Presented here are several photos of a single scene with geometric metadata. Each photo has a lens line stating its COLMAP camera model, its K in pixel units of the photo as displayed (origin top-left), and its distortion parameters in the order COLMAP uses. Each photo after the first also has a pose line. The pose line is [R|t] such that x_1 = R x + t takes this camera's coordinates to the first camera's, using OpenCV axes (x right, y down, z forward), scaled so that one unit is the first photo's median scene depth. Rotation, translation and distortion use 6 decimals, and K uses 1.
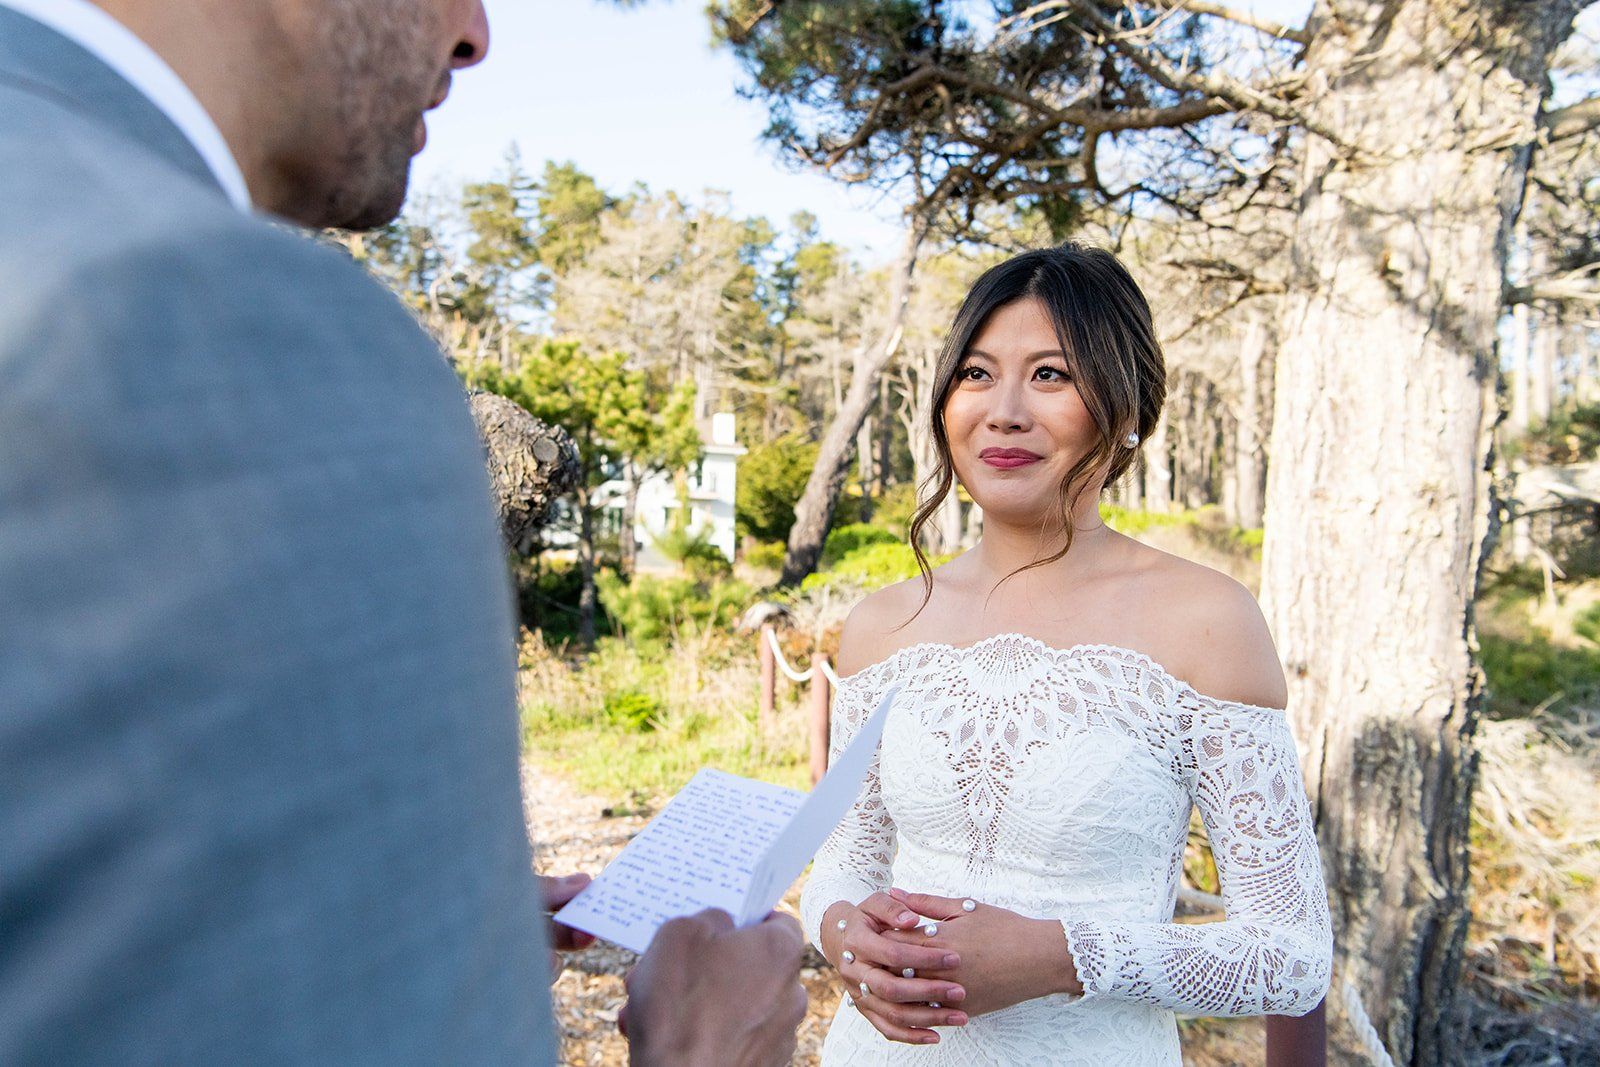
lens RADIAL K [[1265.7, 0, 797.9], [0, 1265.7, 524.7], [0, 0, 1]] dist [-0.002619, 0.002595]
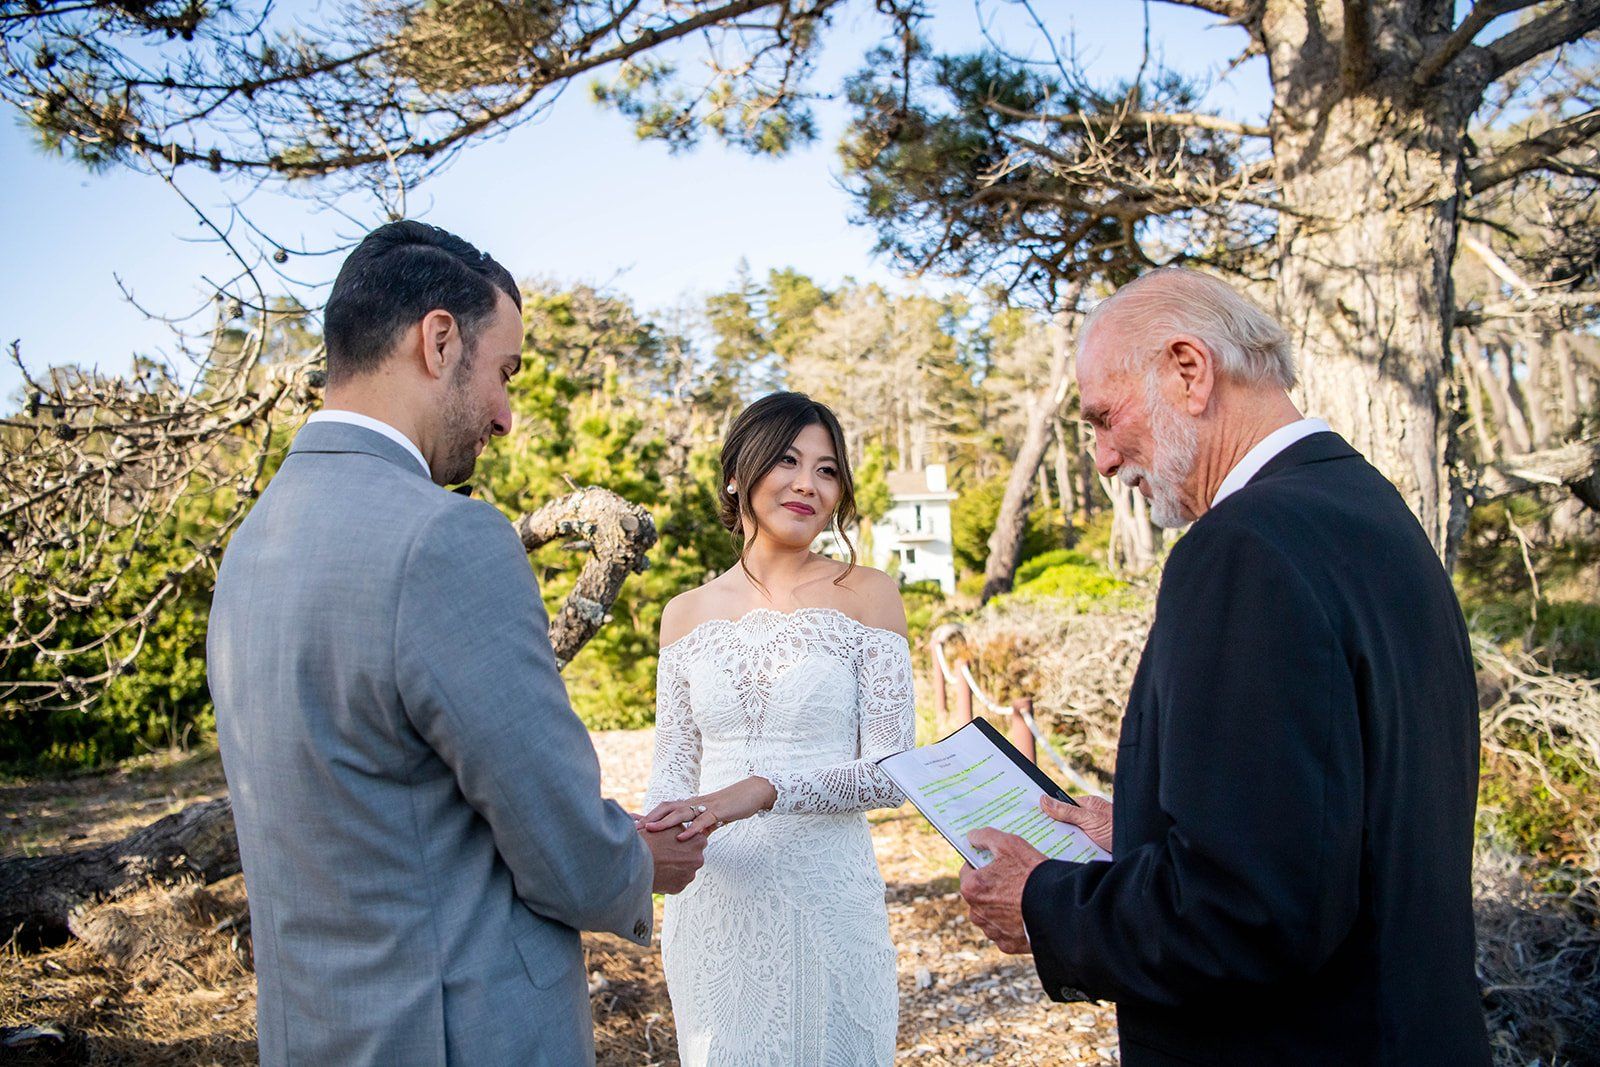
lens RADIAL K [[1098.6, 0, 802.0], [0, 1098.6, 526.6], [0, 0, 1]] dist [-0.073716, 0.019111]
pose [[0.978624, -0.087499, -0.186116, 0.124238], [0.081033, 0.995822, -0.042086, 0.008794], [0.189020, 0.026104, 0.981626, -0.122799]]
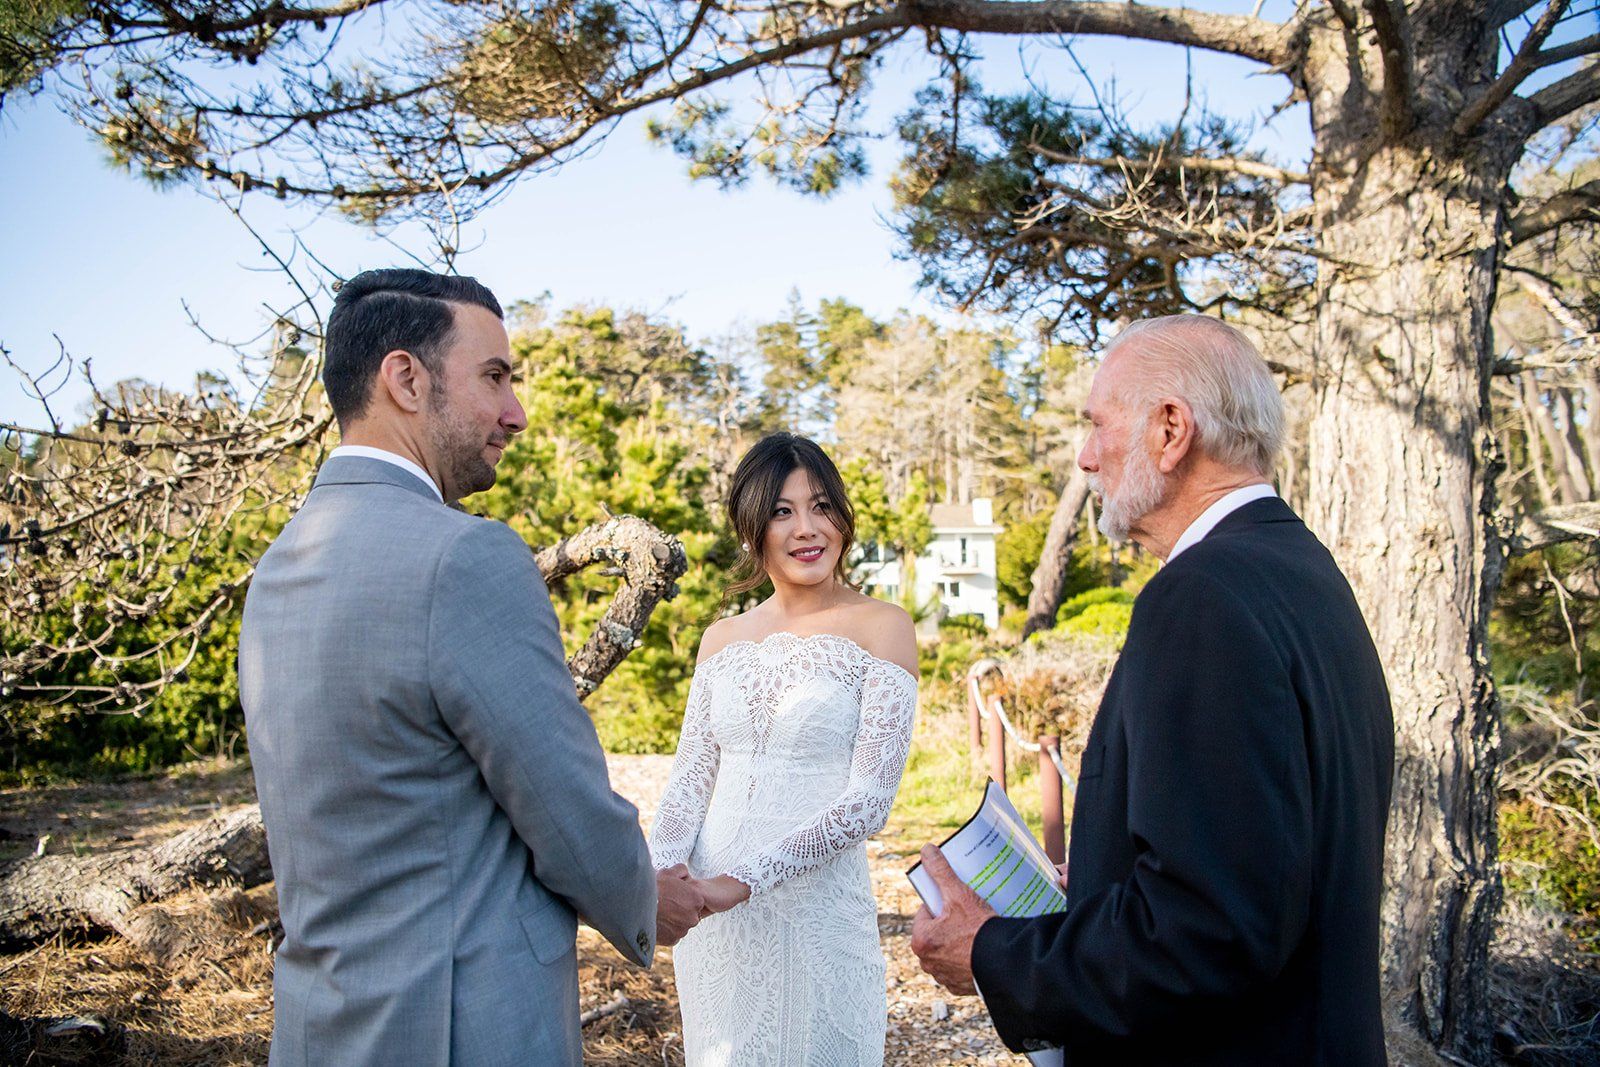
lens RADIAL K [[1098.6, 0, 802.0], [0, 1098.6, 526.6], [0, 0, 1]] dist [-0.073716, 0.019111]
pose [[0.972296, -0.066113, -0.224209, 0.139409], [0.051294, 0.996136, -0.071295, 0.008274], [0.228056, 0.057819, 0.971930, -0.138935]]
